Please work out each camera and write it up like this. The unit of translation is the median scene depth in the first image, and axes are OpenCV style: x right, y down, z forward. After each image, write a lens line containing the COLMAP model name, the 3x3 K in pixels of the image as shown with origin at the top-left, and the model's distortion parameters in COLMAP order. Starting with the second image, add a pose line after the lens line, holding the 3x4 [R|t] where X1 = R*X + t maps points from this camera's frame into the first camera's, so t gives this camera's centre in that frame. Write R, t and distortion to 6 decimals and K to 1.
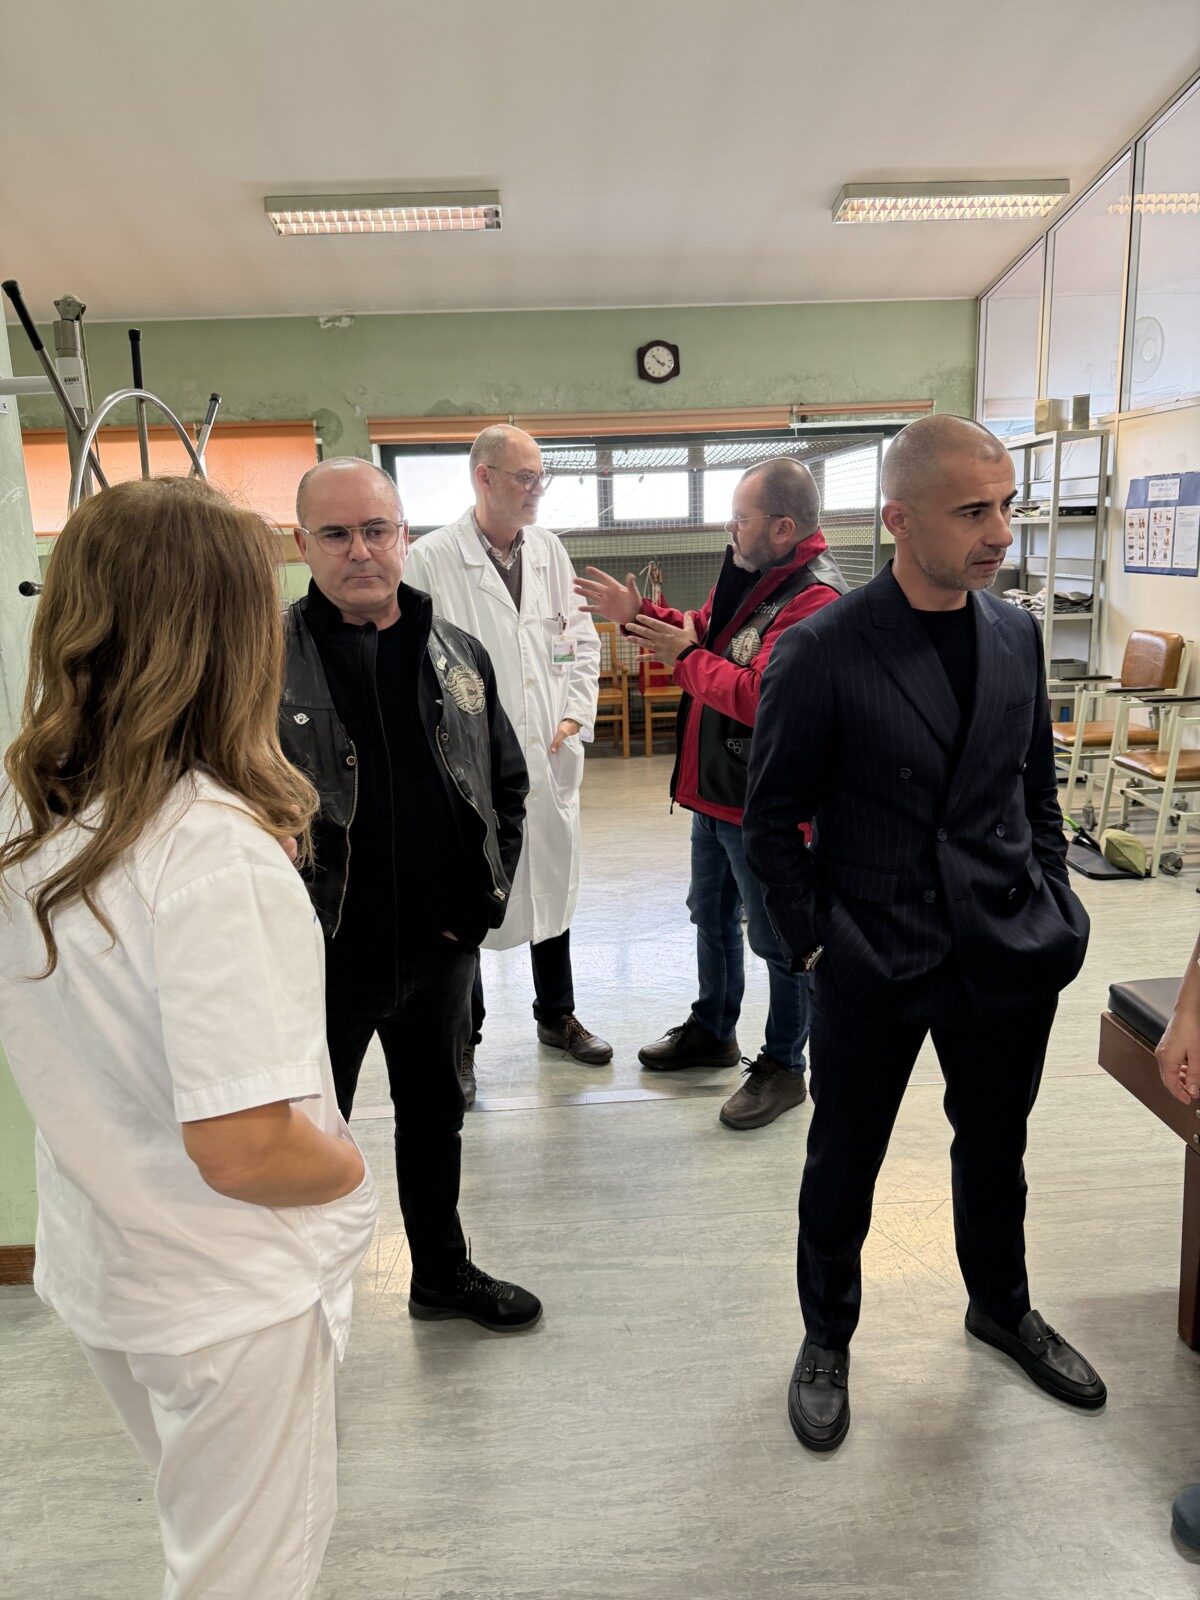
lens RADIAL K [[1140.0, 0, 584.1], [0, 1140.0, 800.0], [0, 0, 1]] dist [0.023563, -0.038956]
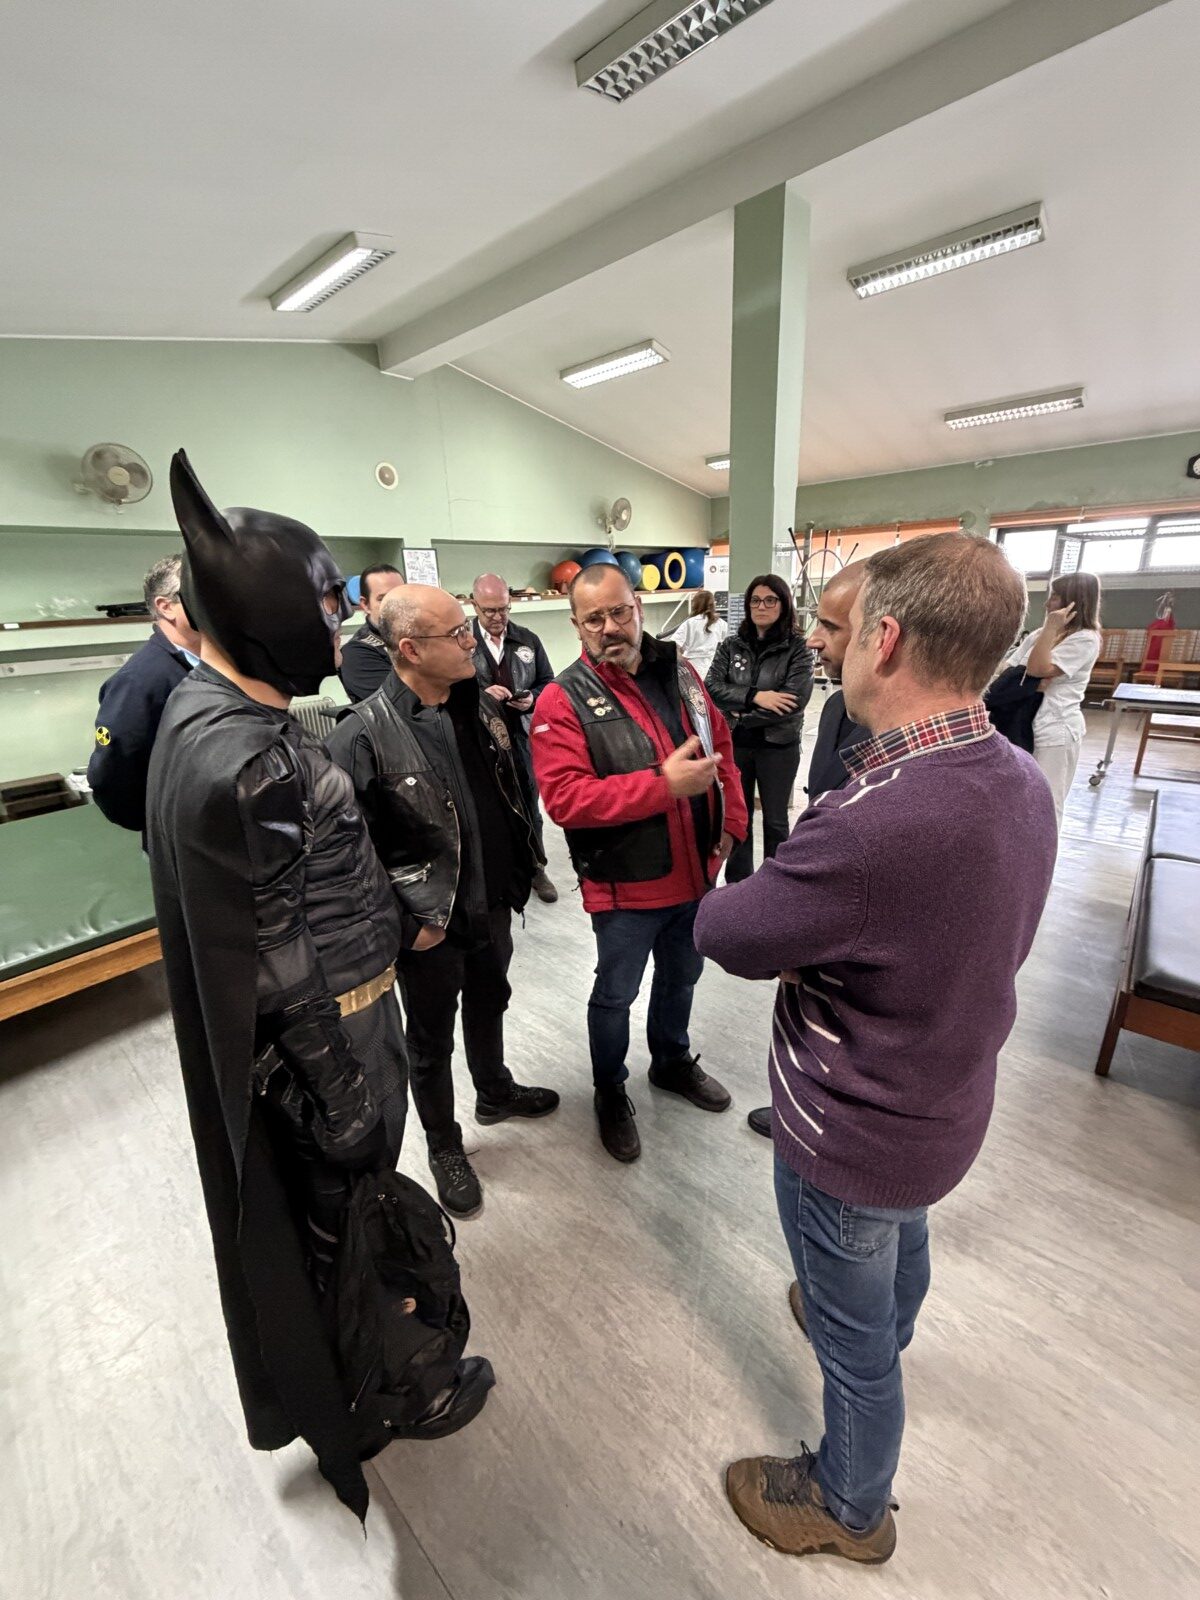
lens RADIAL K [[639.2, 0, 603.2], [0, 639.2, 793.8], [0, 0, 1]] dist [0.001940, -0.001154]
pose [[0.711308, 0.223250, -0.666483, 0.164495], [-0.141203, 0.974274, 0.175650, 0.023616], [0.688551, -0.030832, 0.724532, -0.232190]]
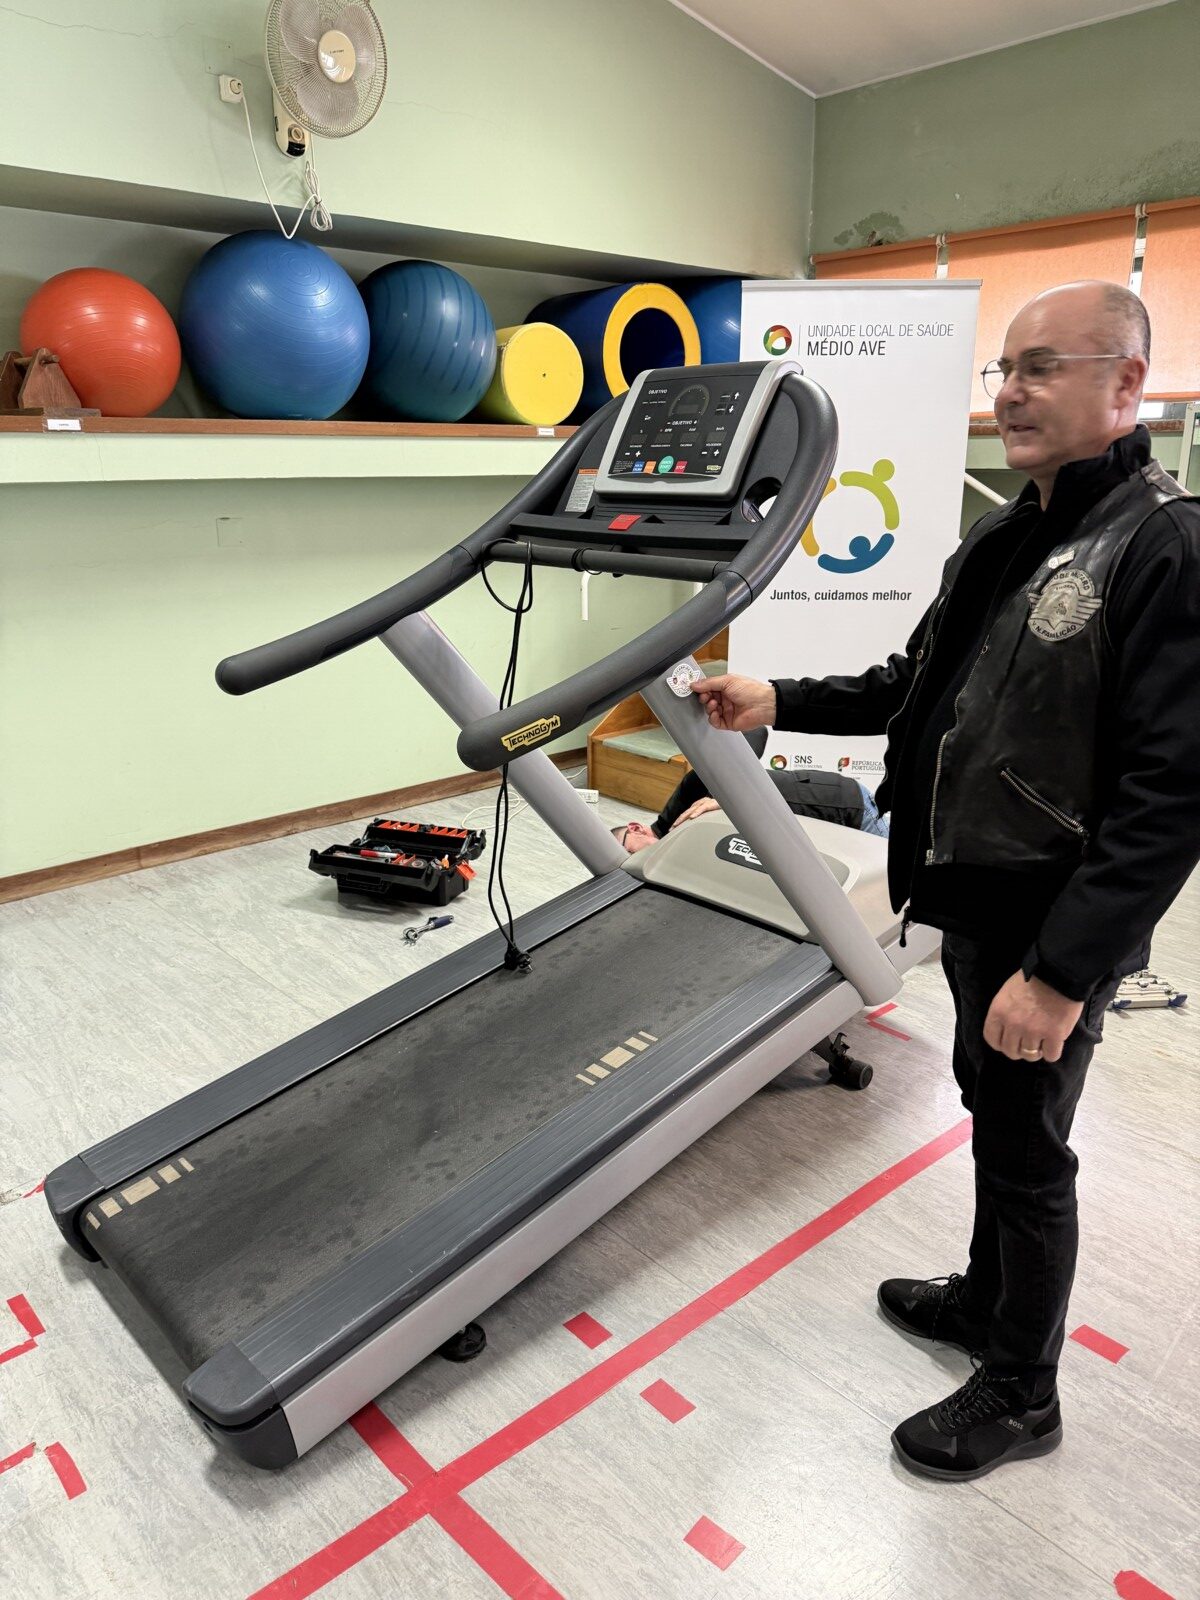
lens RADIAL K [[1140.0, 0, 599.4], [0, 1140.0, 806.6], [0, 0, 1]] dist [0.023563, -0.038956]
pose [[0.631993, 0.255517, -0.731639, -0.222880], [-0.186864, 0.966471, 0.176115, -0.084138], [0.752108, 0.025414, 0.658550, 0.430708]]
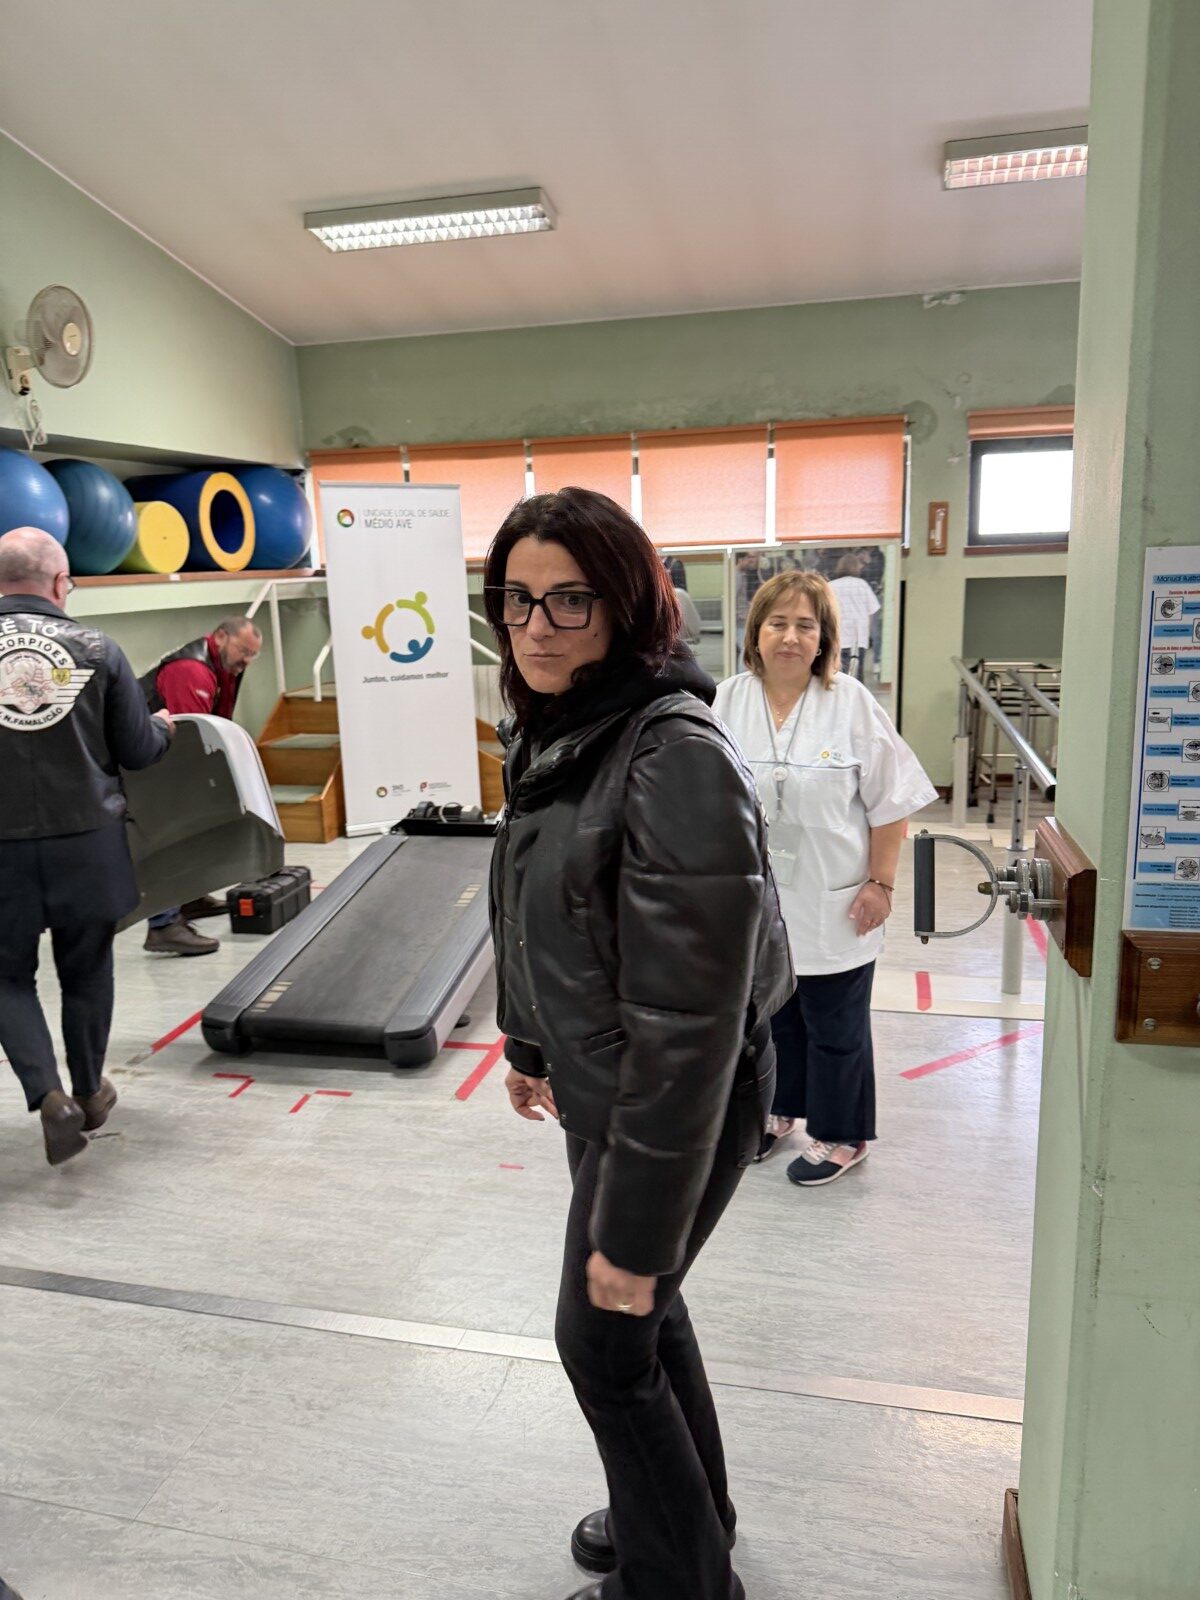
lens RADIAL K [[1140.0, 0, 603.6], [0, 1140.0, 816.6], [0, 0, 1]] dist [0.023563, -0.038956]
pose [[0.959677, 0.063804, -0.273768, -0.198227], [-0.062042, 0.997959, 0.015099, -0.024727], [0.274173, 0.002495, 0.961677, 0.097633]]
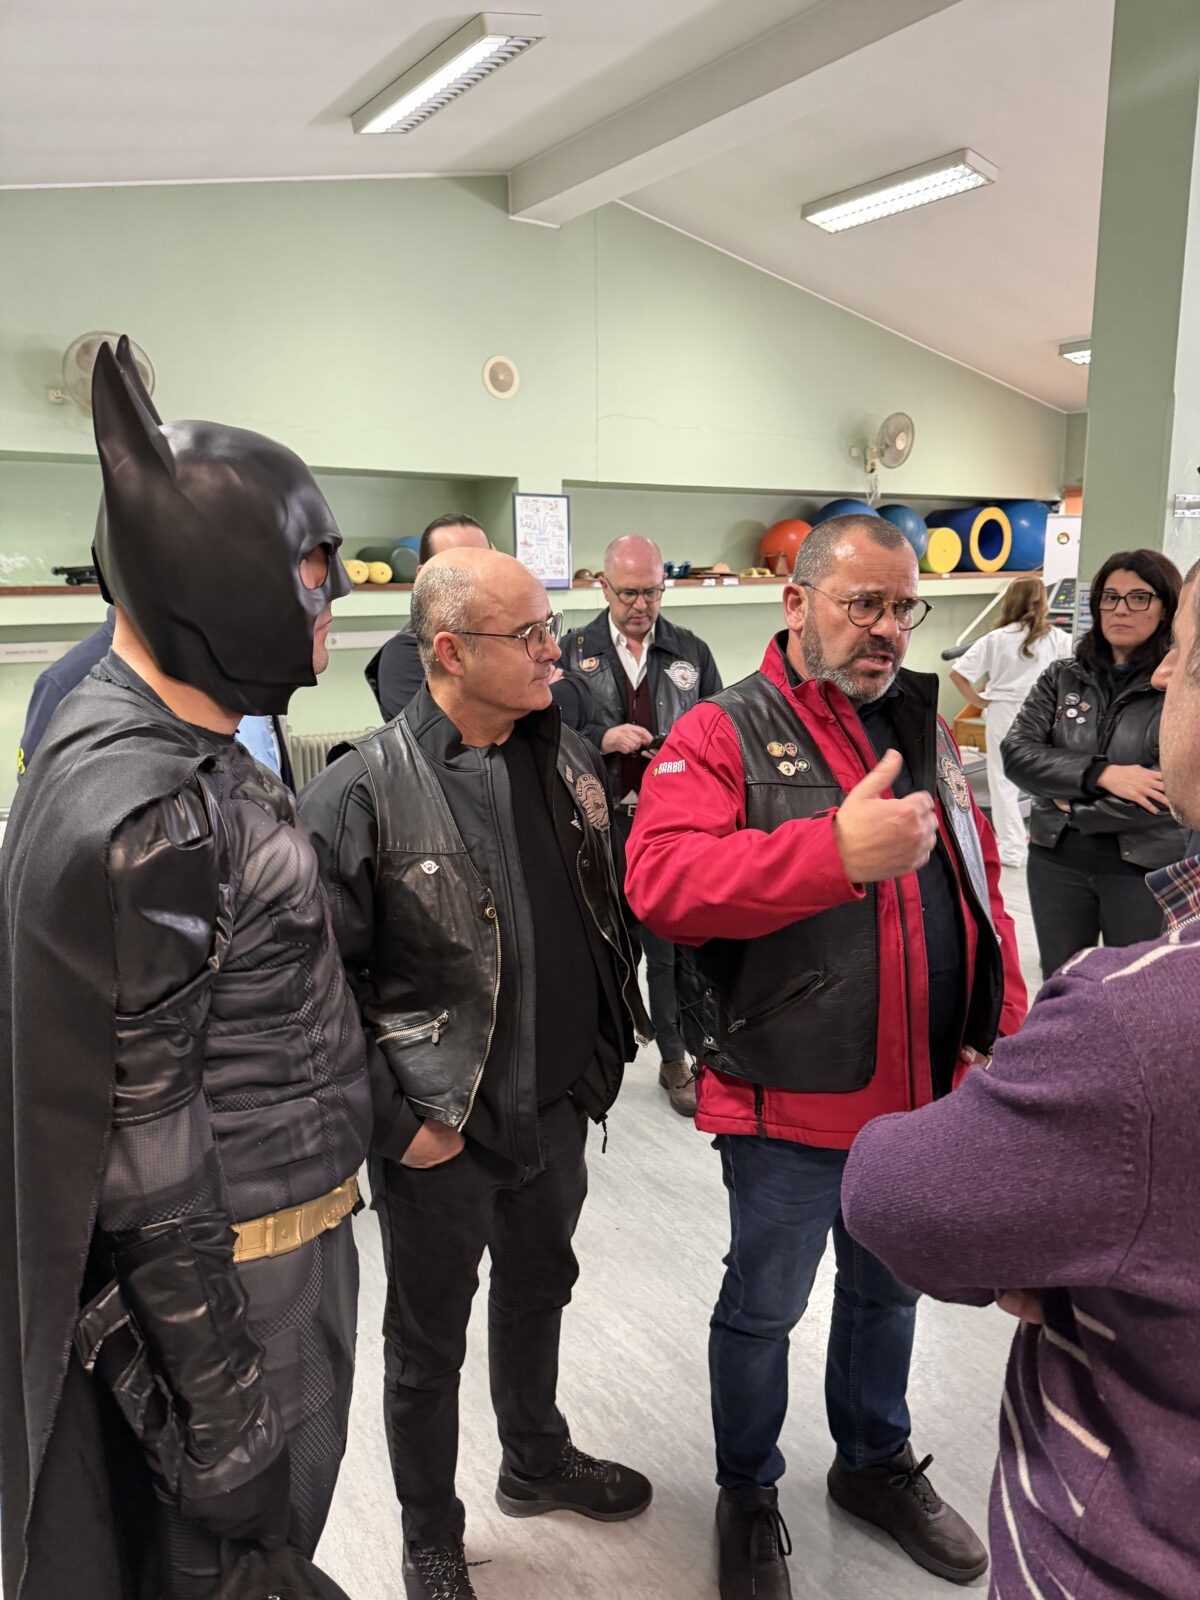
lens RADIAL K [[1140.0, 0, 603.4], [0, 1140.0, 799.4], [0, 0, 1]] dist [0.023563, -0.038956]
pose [[0.541884, 0.197387, -0.816946, 0.170378], [-0.196062, 0.974899, 0.105502, 0.022726], [0.817265, 0.103002, 0.566982, -0.226577]]
